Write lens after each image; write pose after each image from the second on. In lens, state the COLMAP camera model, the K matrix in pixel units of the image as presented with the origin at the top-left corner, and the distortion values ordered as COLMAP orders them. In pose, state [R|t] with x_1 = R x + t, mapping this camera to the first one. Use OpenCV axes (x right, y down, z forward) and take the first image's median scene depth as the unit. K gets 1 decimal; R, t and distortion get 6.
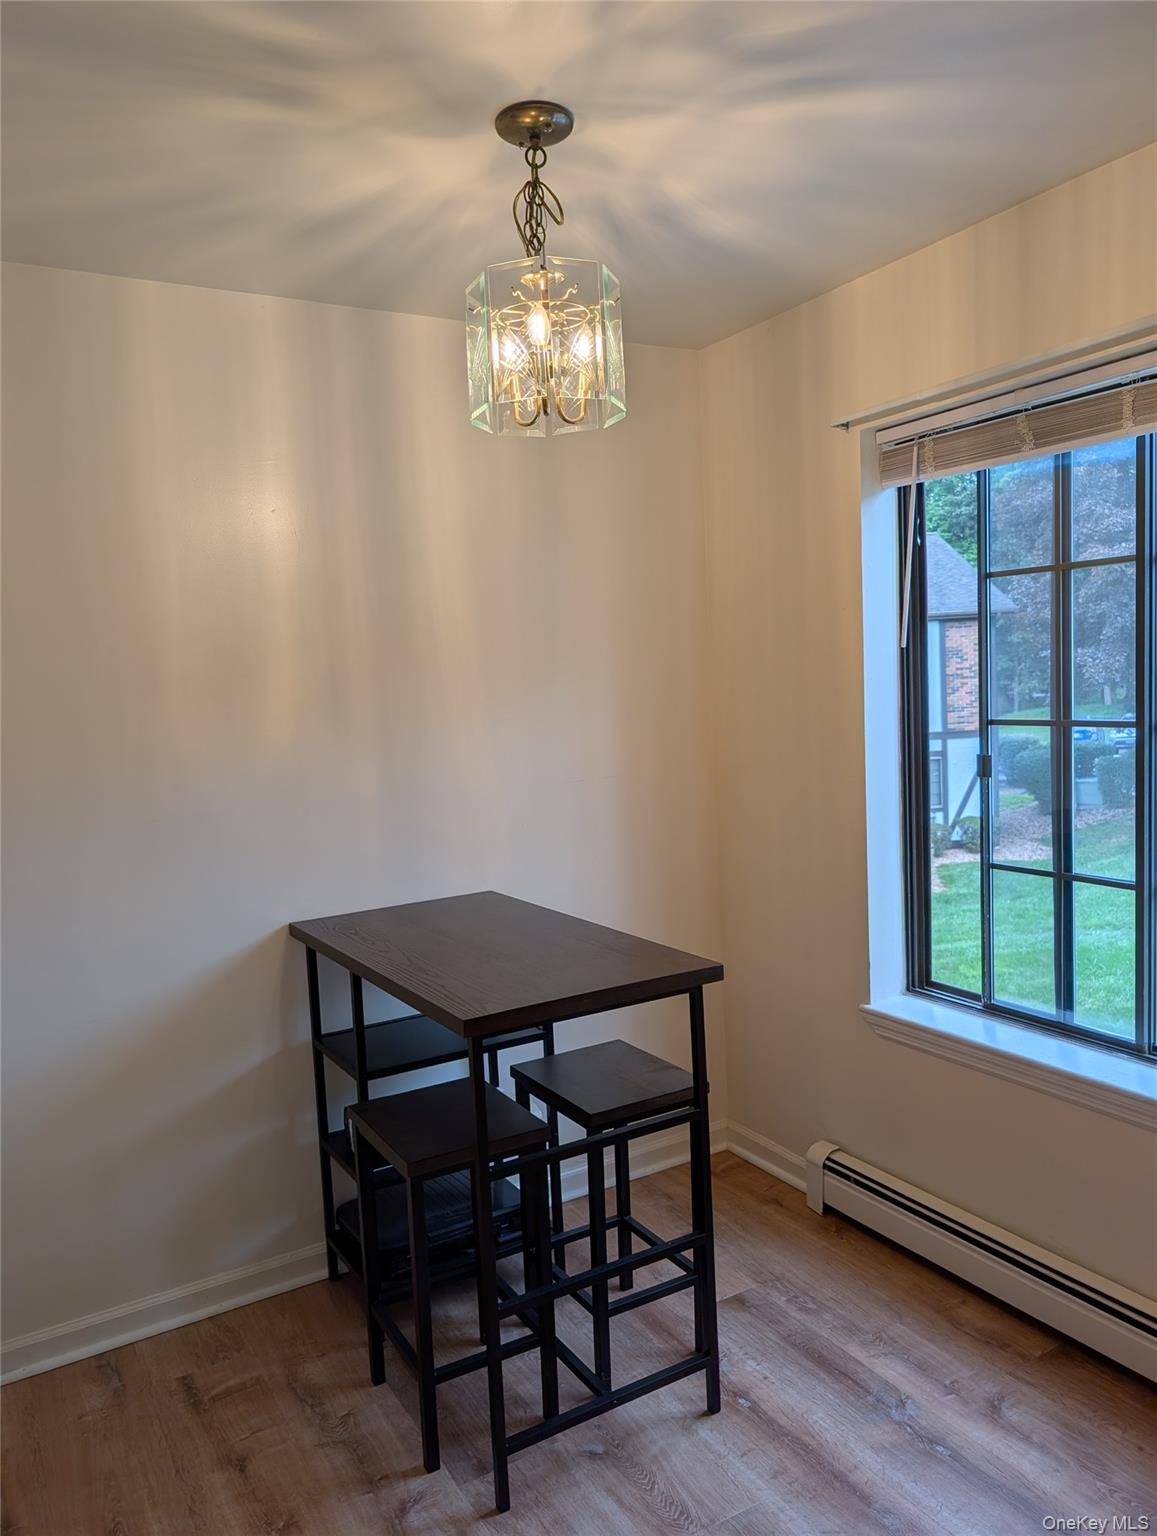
lens RADIAL K [[1113.2, 0, 565.7], [0, 1113.2, 779.4], [0, 0, 1]] dist [0.022458, -0.018895]
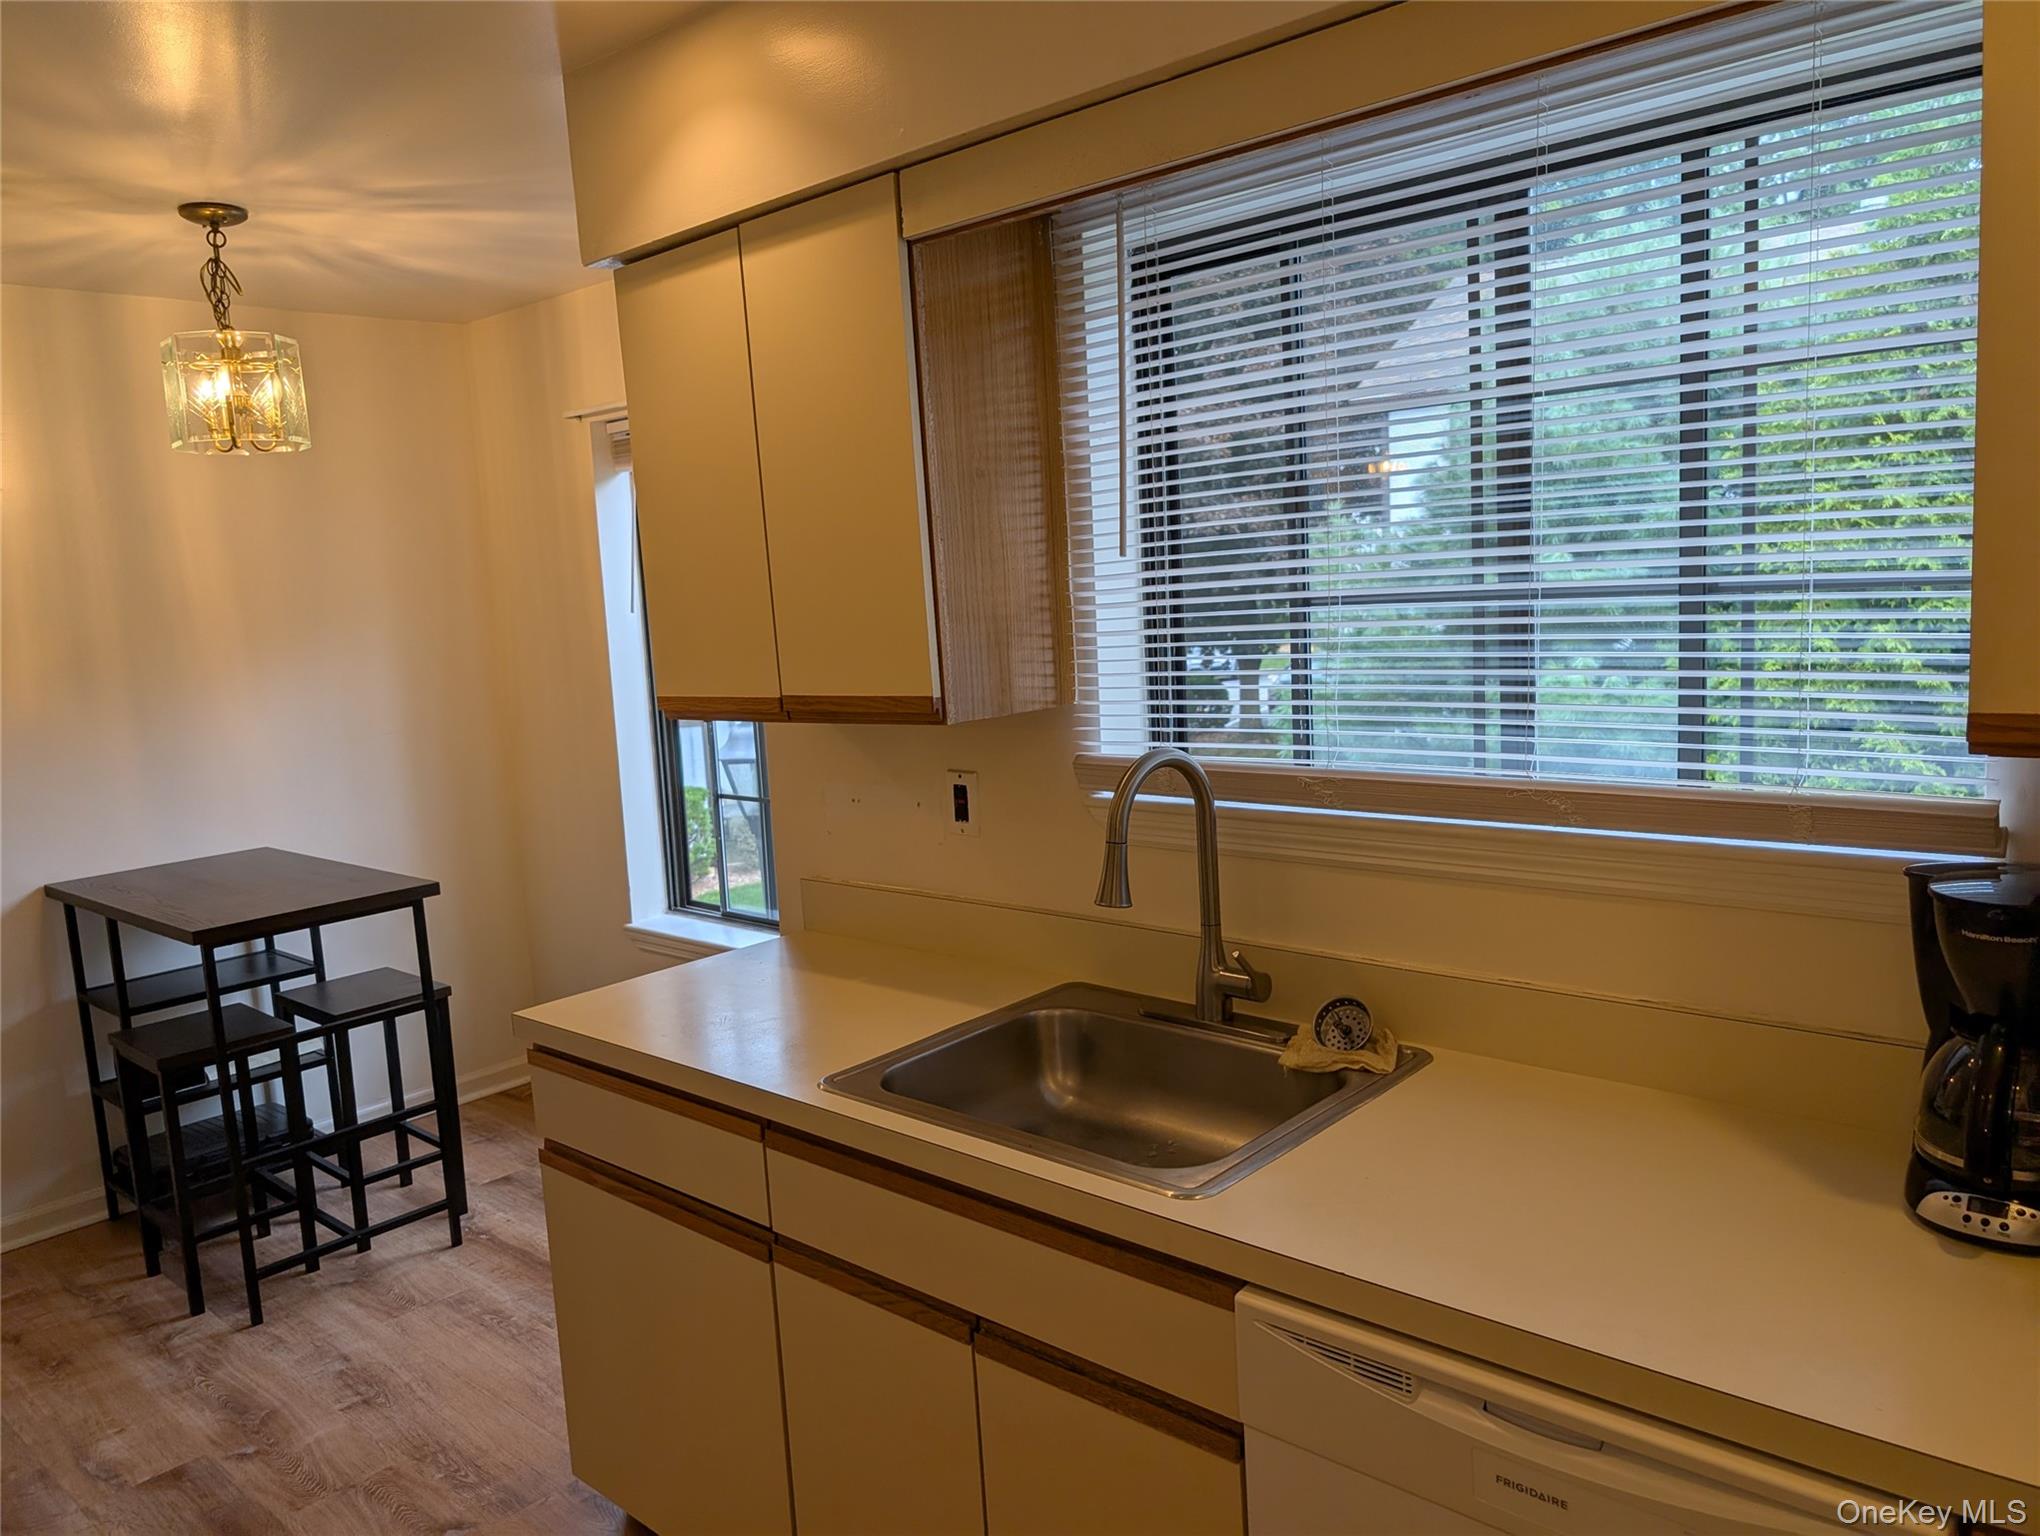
lens RADIAL K [[1478.4, 0, 986.9], [0, 1478.4, 779.7], [0, 0, 1]] dist [0.022458, -0.018895]
pose [[0.955640, -0.046386, 0.290861, 0.231276], [0.036737, 0.998581, 0.038549, 0.011829], [-0.292237, -0.026154, 0.955988, -0.695361]]
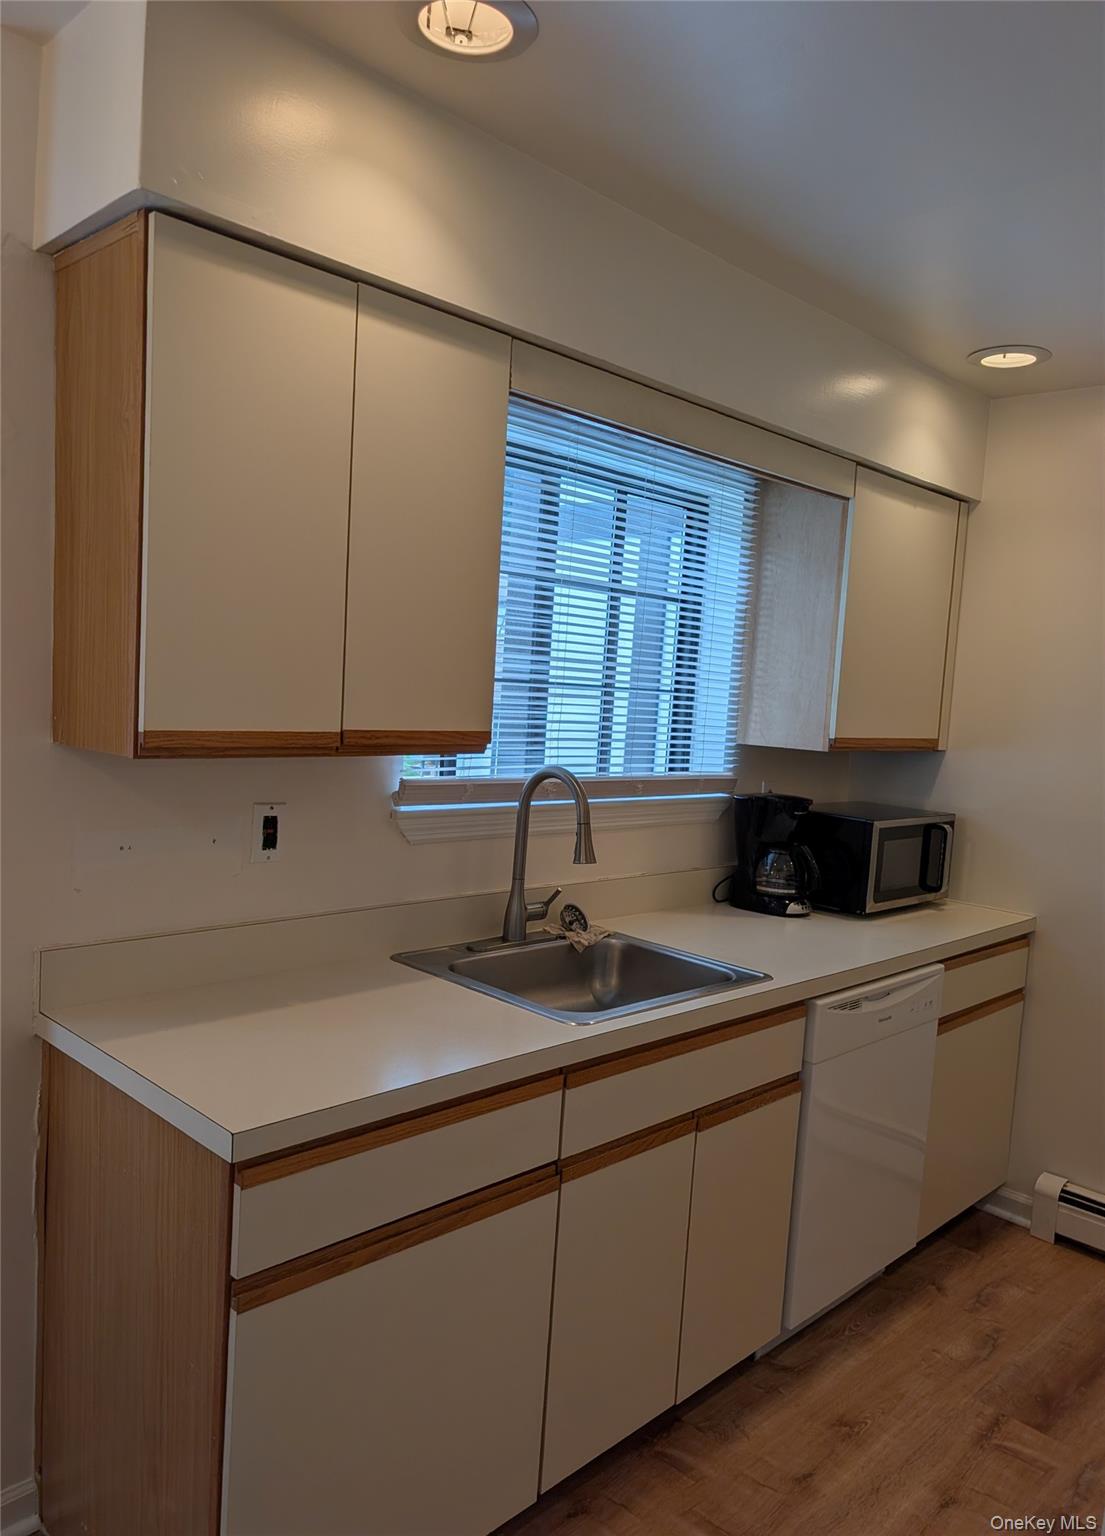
lens RADIAL K [[1113.1, 0, 551.9], [0, 1113.1, 783.8], [0, 0, 1]] dist [0.027453, -0.027252]
pose [[-0.264138, -0.051568, 0.963105, -1.002865], [0.039549, 0.997151, 0.064238, -0.046966], [-0.963674, 0.055057, -0.261346, 1.347705]]
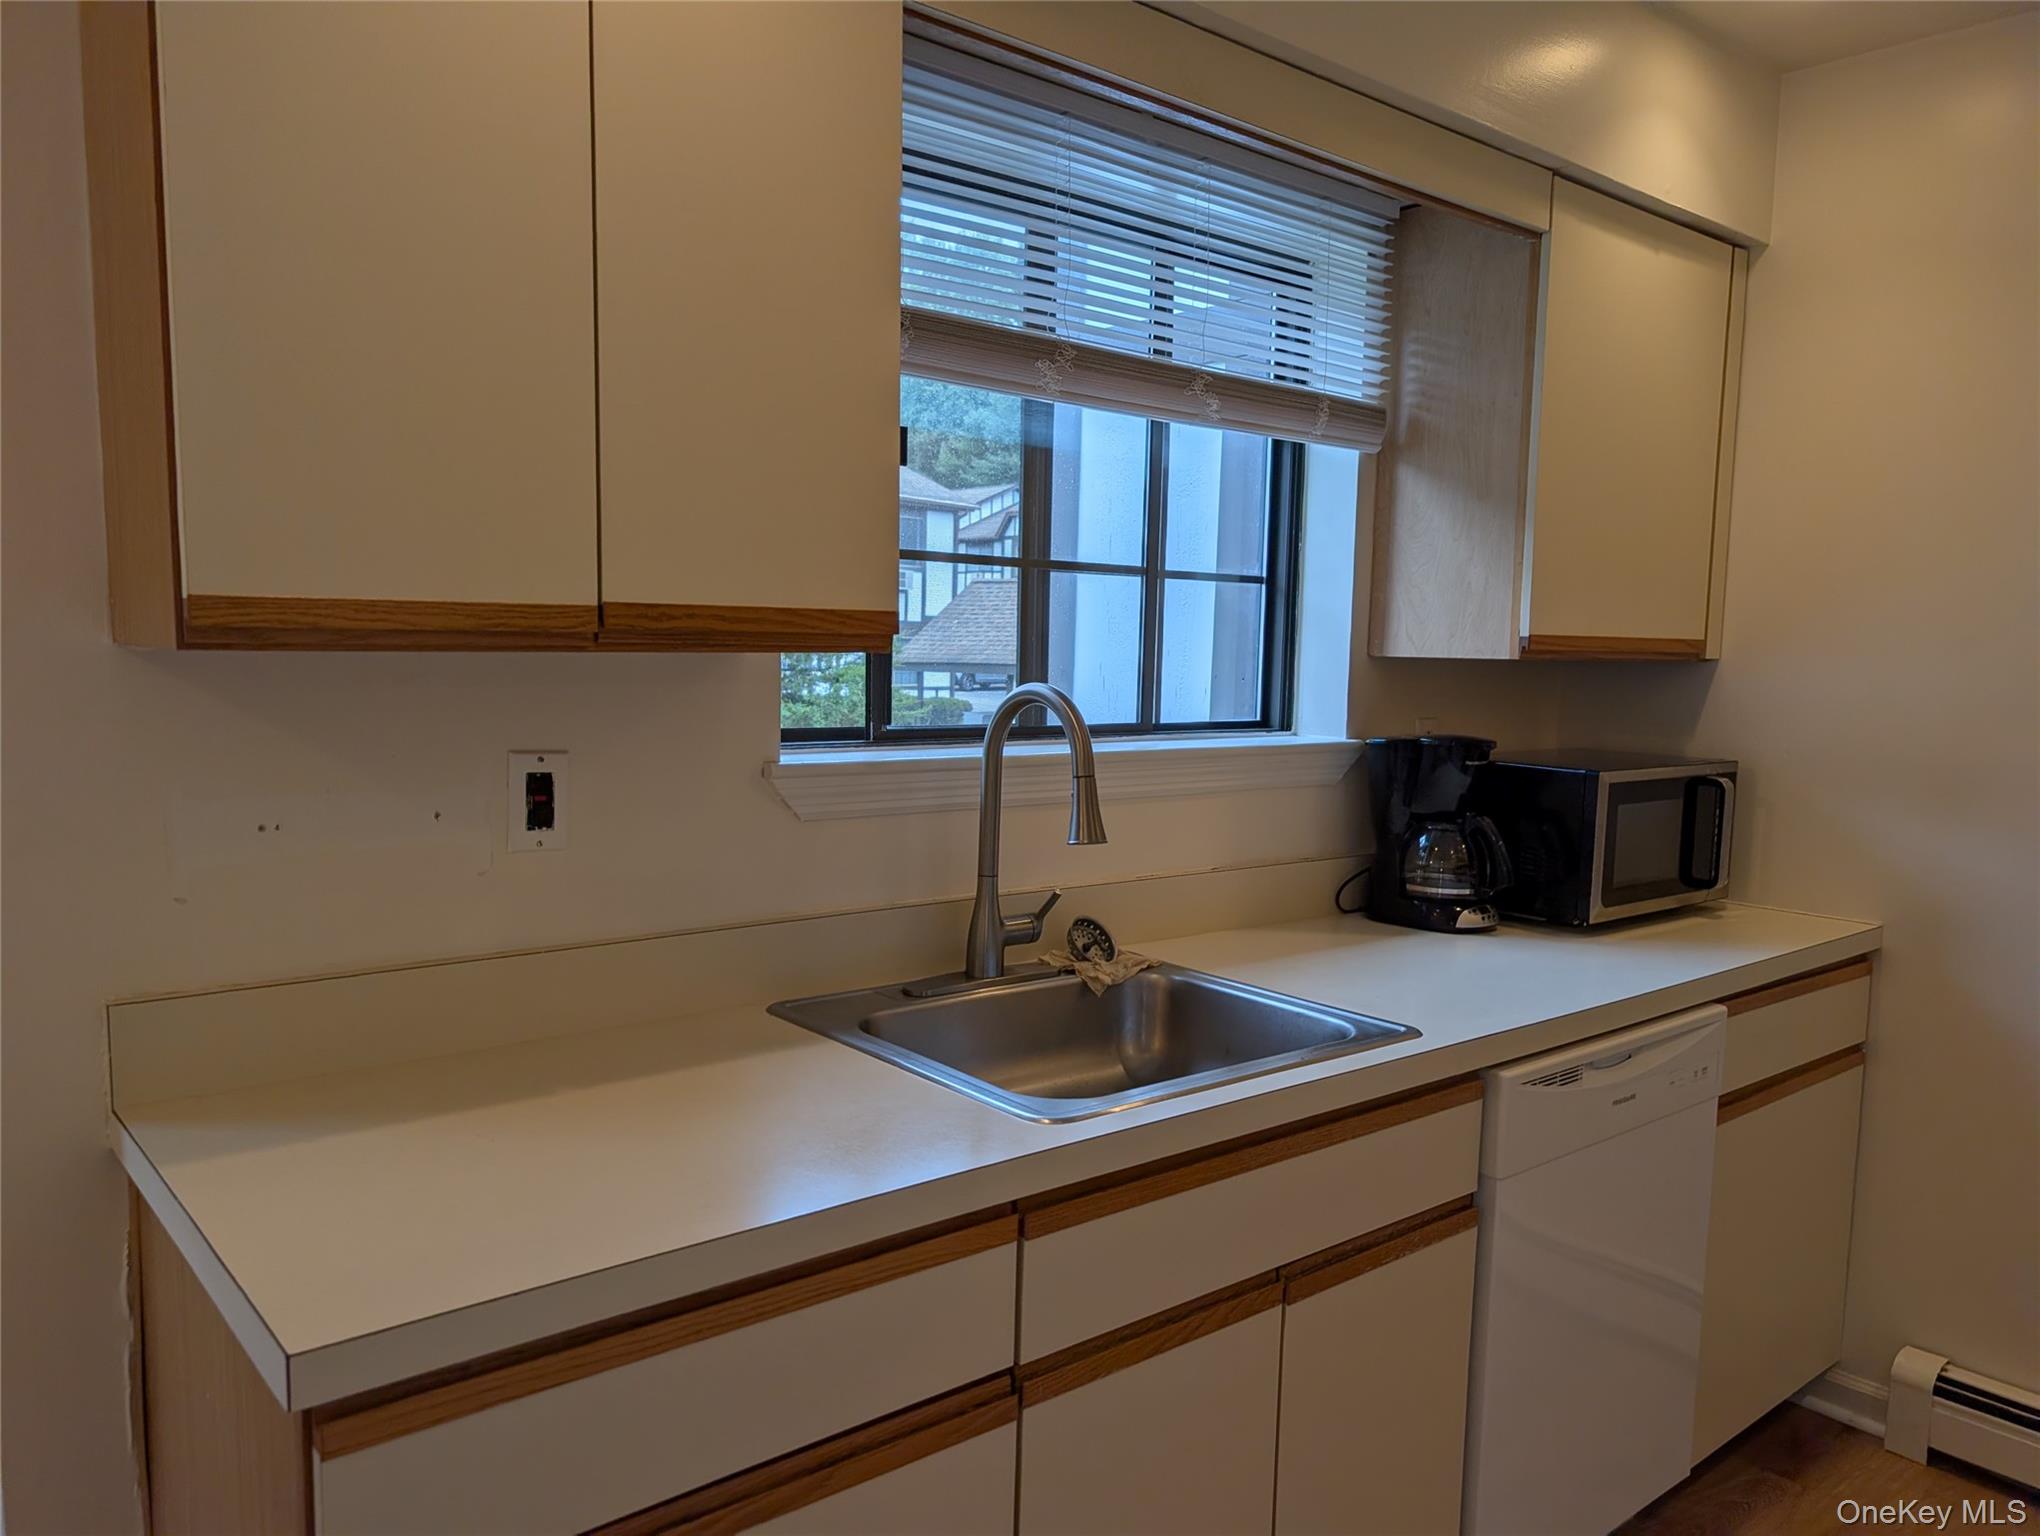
lens RADIAL K [[1478.4, 0, 1026.7], [0, 1478.4, 801.0], [0, 0, 1]] dist [0.022458, -0.018895]
pose [[-0.172783, -0.057739, 0.983266, -0.635258], [0.076809, 0.994450, 0.071893, 0.060574], [-0.981960, 0.087946, -0.167389, 1.106090]]
